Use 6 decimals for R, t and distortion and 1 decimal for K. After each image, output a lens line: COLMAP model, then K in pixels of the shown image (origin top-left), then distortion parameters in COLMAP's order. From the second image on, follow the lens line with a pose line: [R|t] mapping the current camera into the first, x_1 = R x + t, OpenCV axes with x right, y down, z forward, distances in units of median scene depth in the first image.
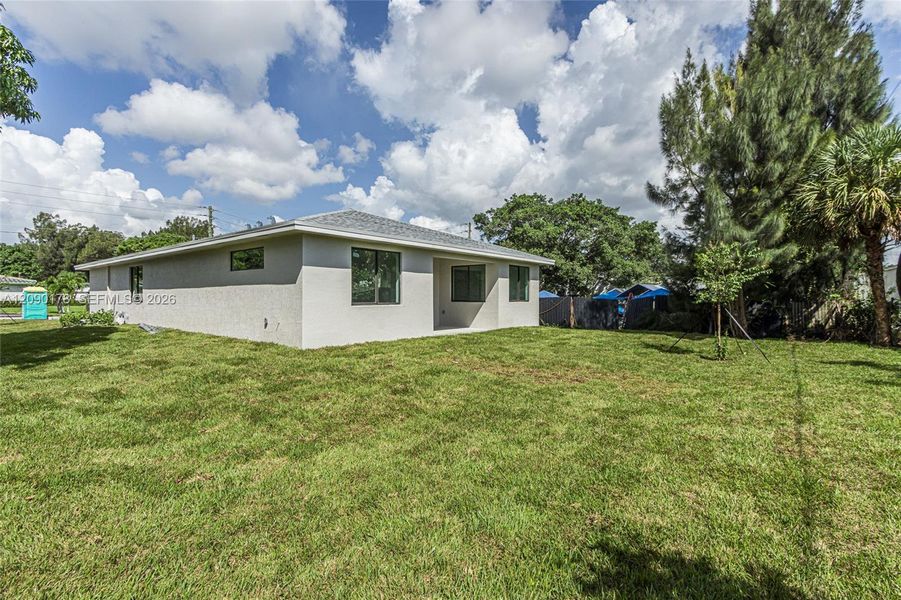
lens RADIAL K [[414.6, 0, 454.0], [0, 414.6, 296.7], [0, 0, 1]] dist [0.000691, -0.000217]
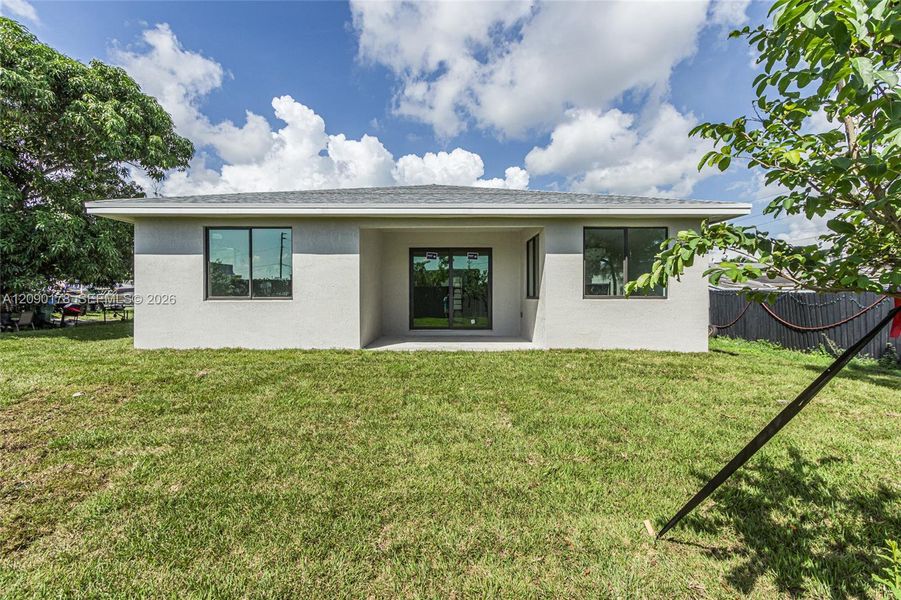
lens RADIAL K [[414.6, 0, 454.0], [0, 414.6, 296.7], [0, 0, 1]] dist [0.000691, -0.000217]
pose [[0.606246, 0.014689, -0.795142, 0.575886], [0.001367, 0.999809, 0.019512, 0.000253], [0.795276, -0.012916, 0.606110, 0.712744]]
